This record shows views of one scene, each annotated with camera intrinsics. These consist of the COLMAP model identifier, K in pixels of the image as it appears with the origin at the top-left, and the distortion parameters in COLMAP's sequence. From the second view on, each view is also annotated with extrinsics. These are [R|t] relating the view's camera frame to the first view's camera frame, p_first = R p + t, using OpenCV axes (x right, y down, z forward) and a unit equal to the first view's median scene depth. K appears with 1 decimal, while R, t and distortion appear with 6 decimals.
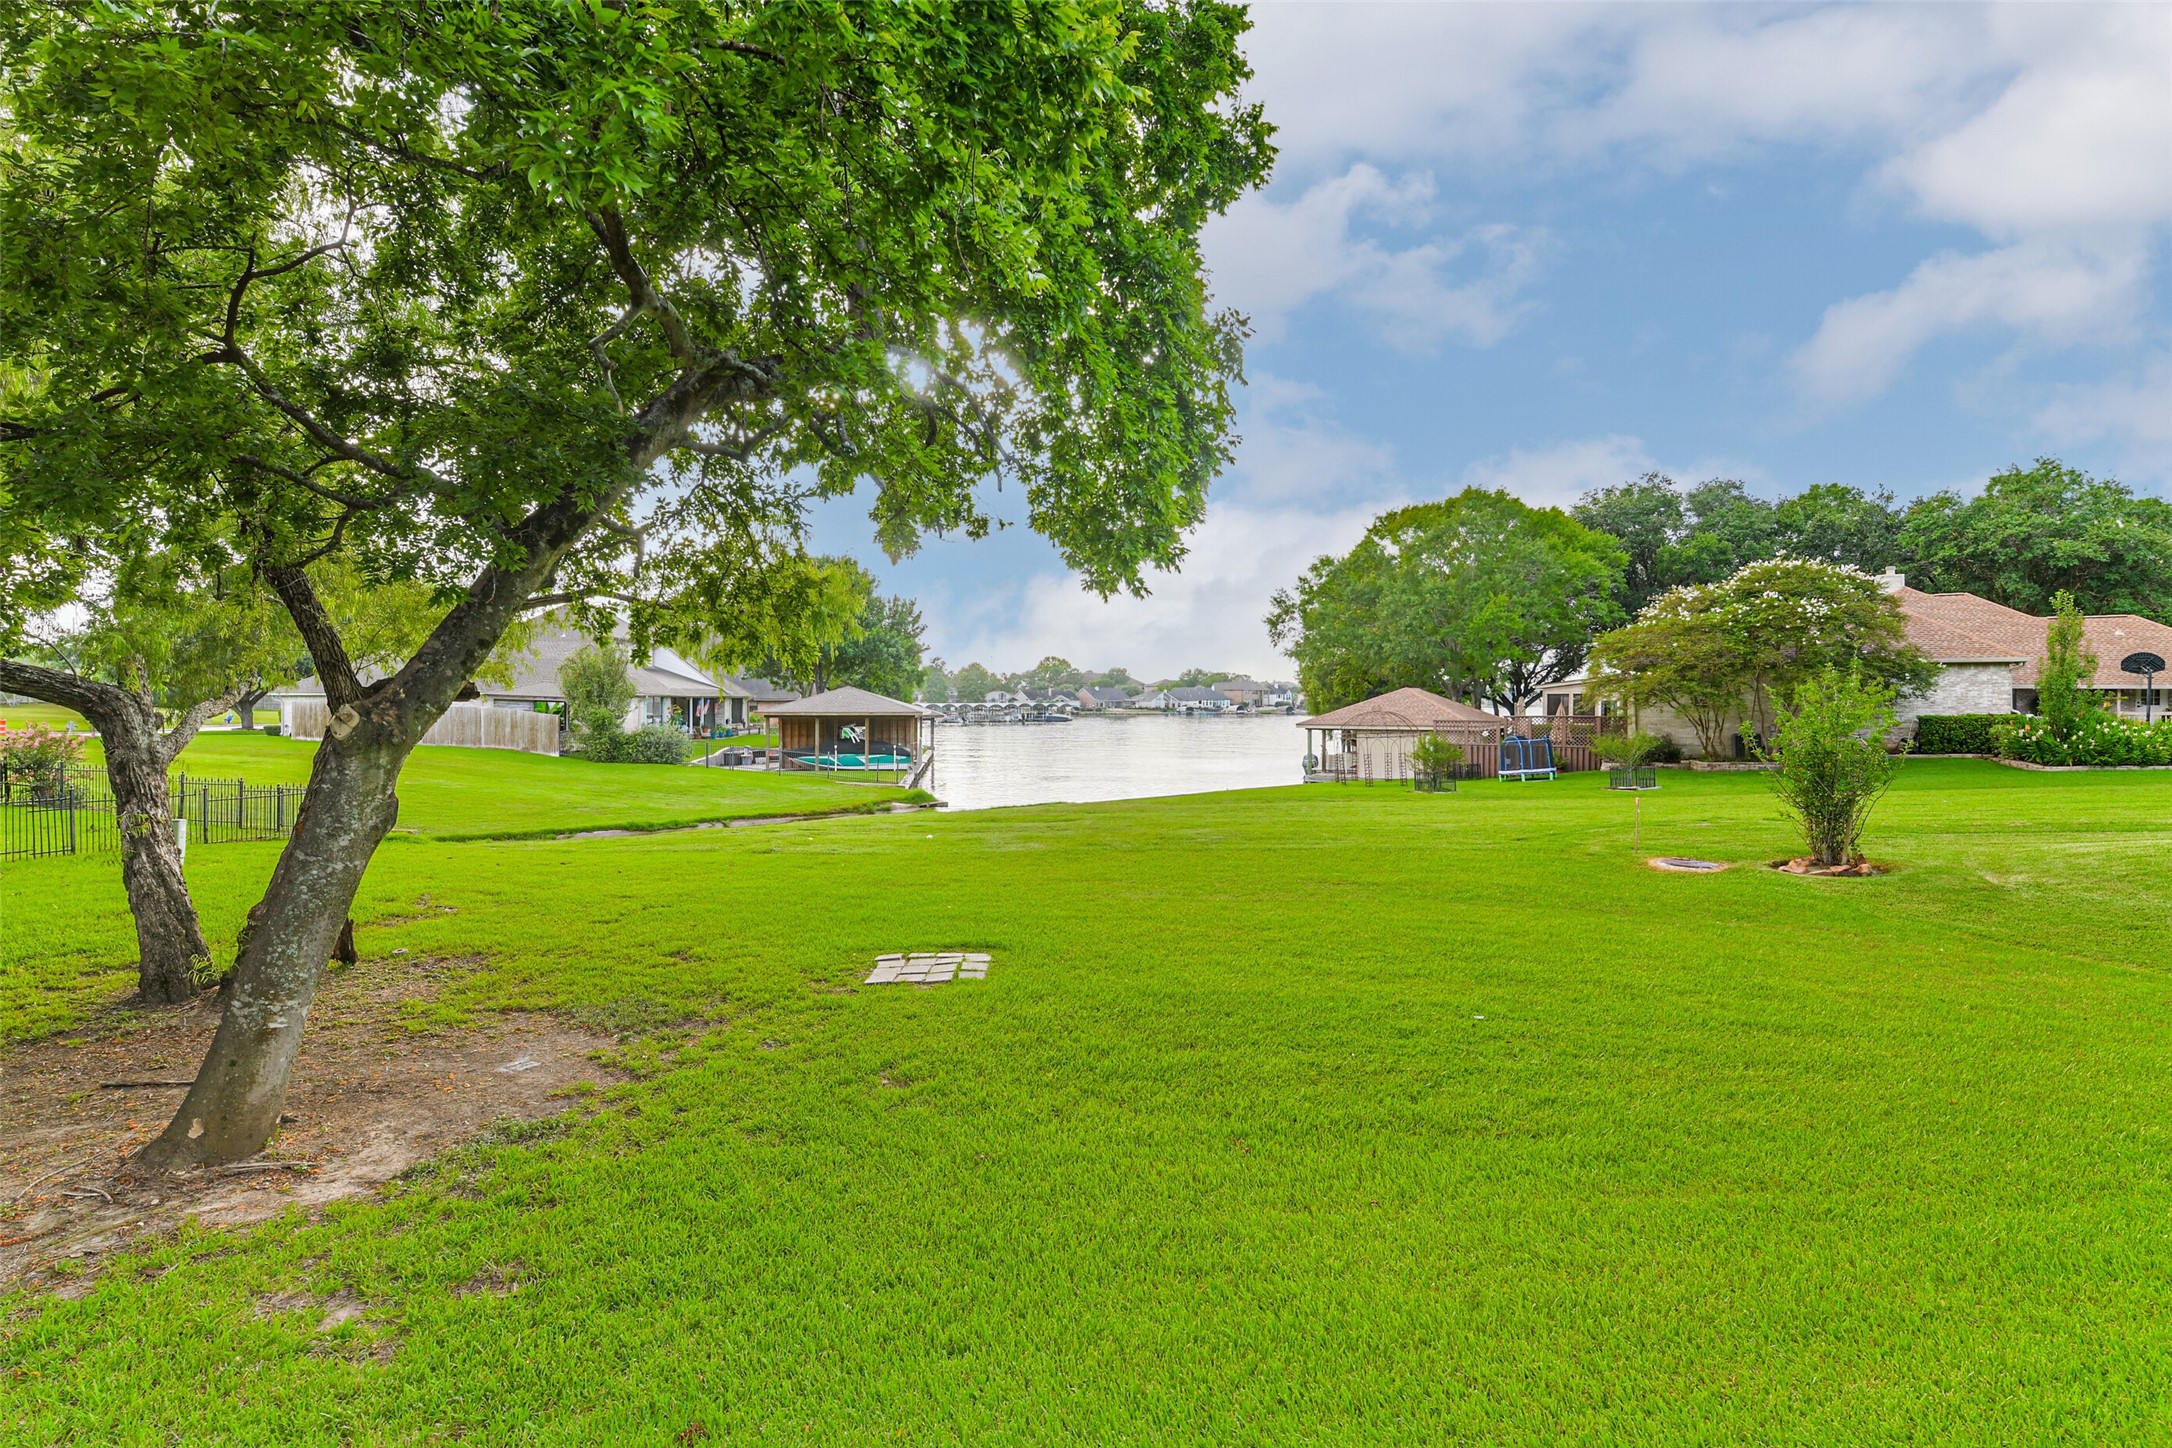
lens RADIAL K [[1089.7, 0, 1089.9], [0, 1089.7, 715.4], [0, 0, 1]] dist [-0.001885, -0.001869]
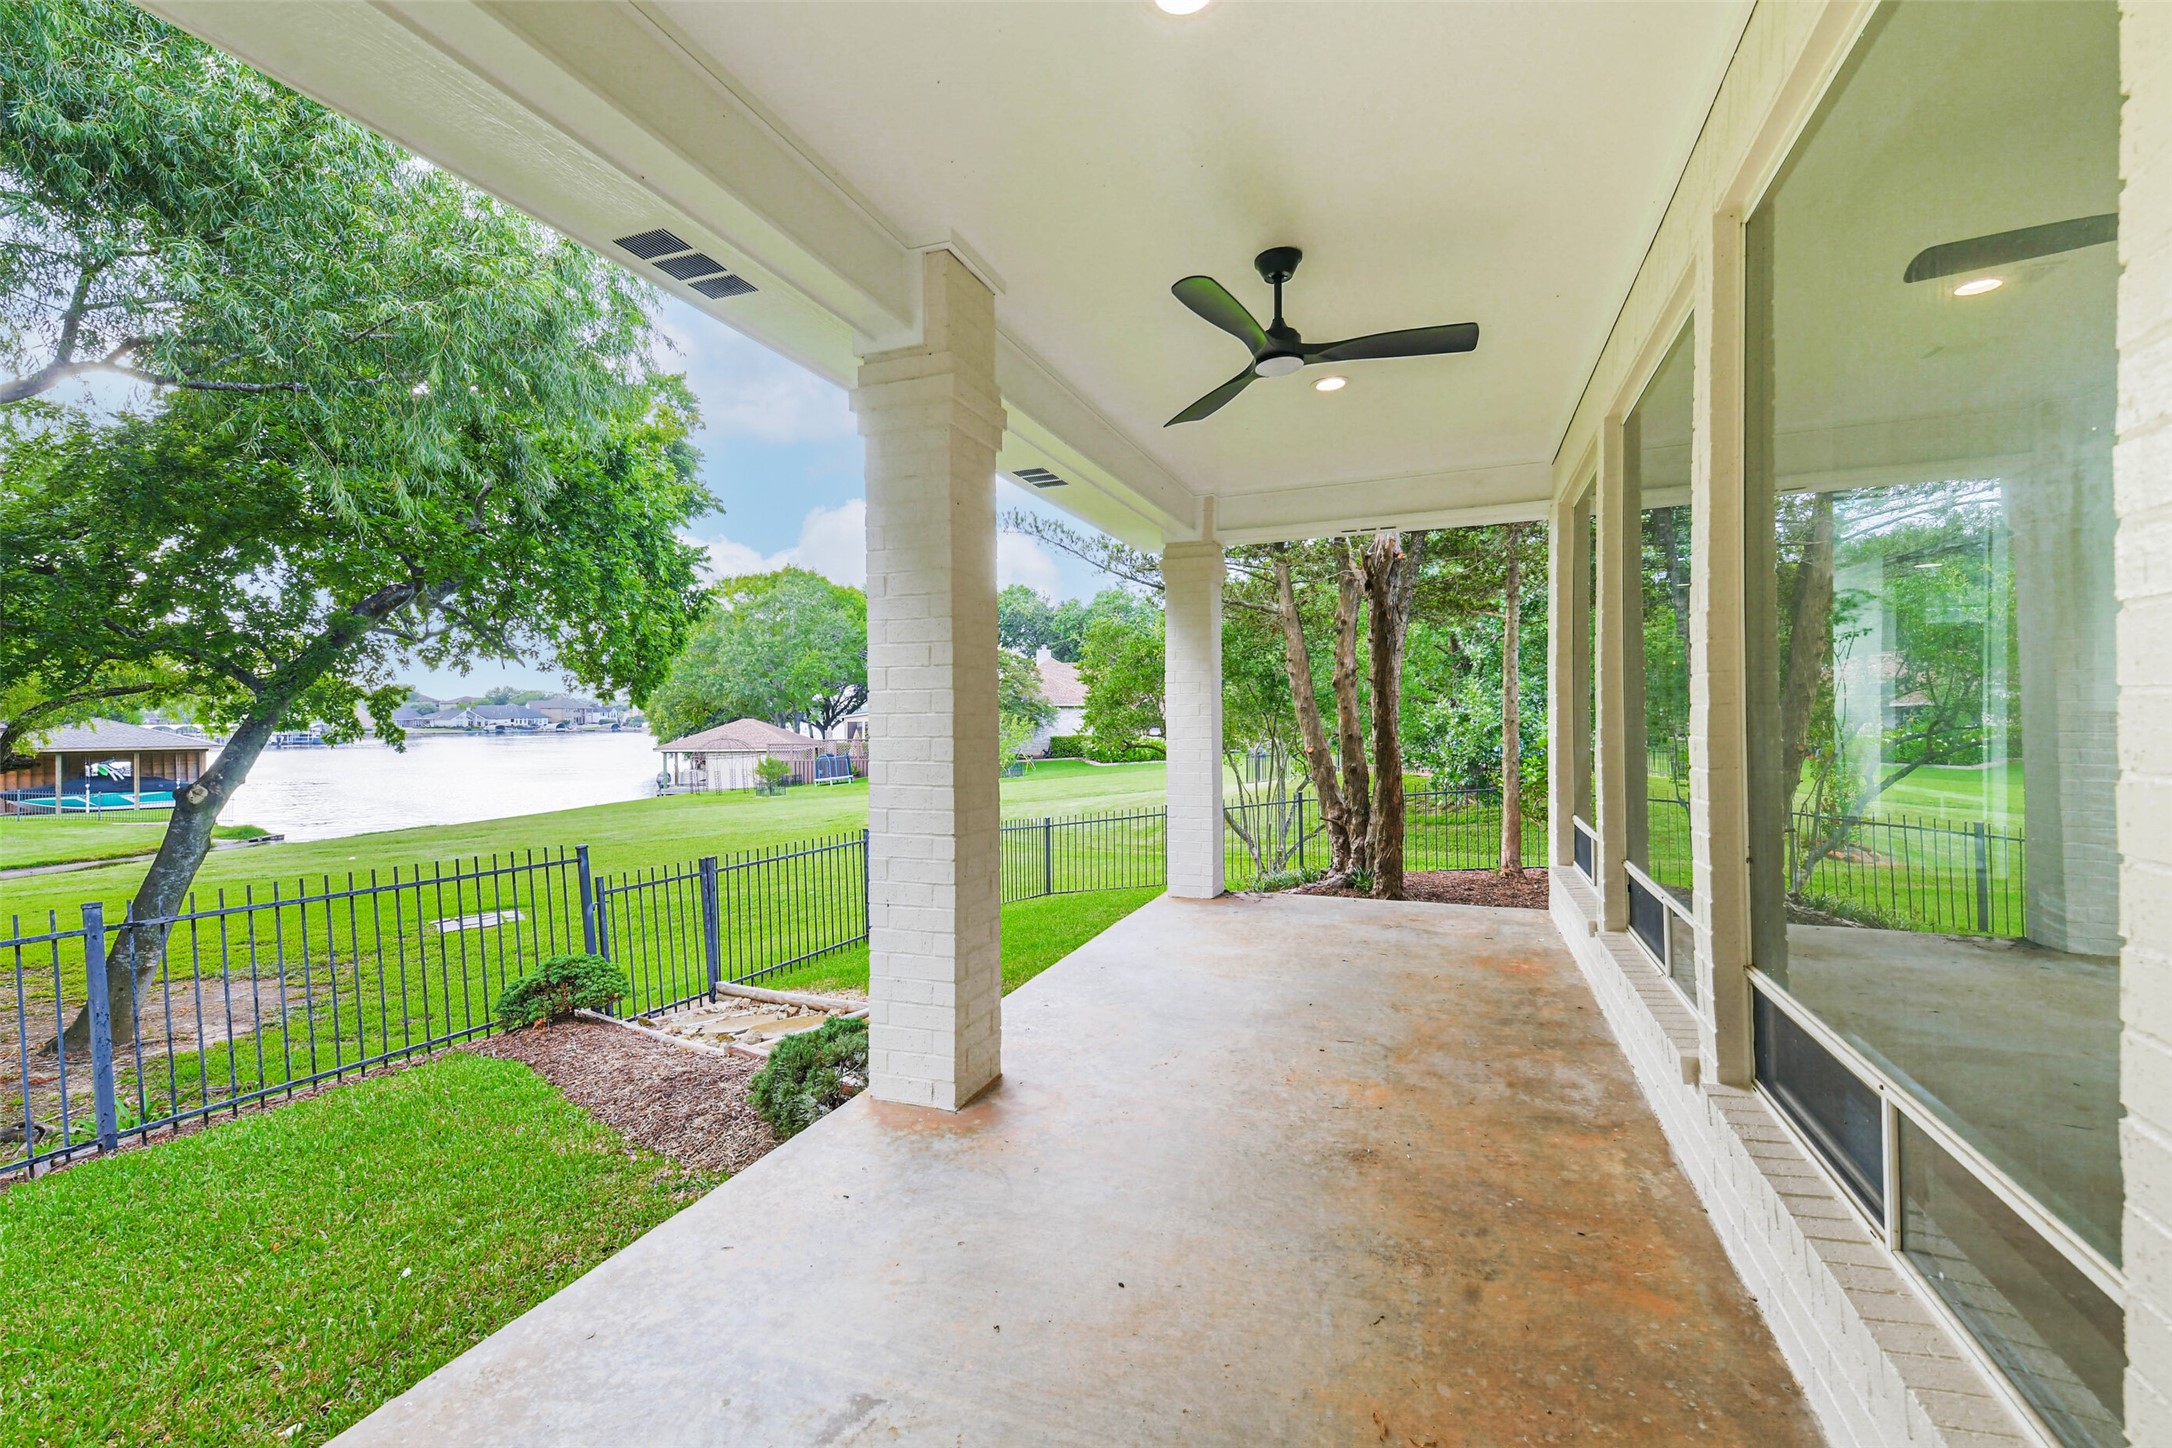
lens RADIAL K [[920.8, 0, 1090.3], [0, 920.8, 719.3], [0, 0, 1]] dist [0.086937, -0.033893]
pose [[0.795421, -0.005994, 0.606027, -0.066105], [0.012727, 0.999896, -0.006815, -0.012482], [-0.605923, 0.013134, 0.795415, -0.168717]]
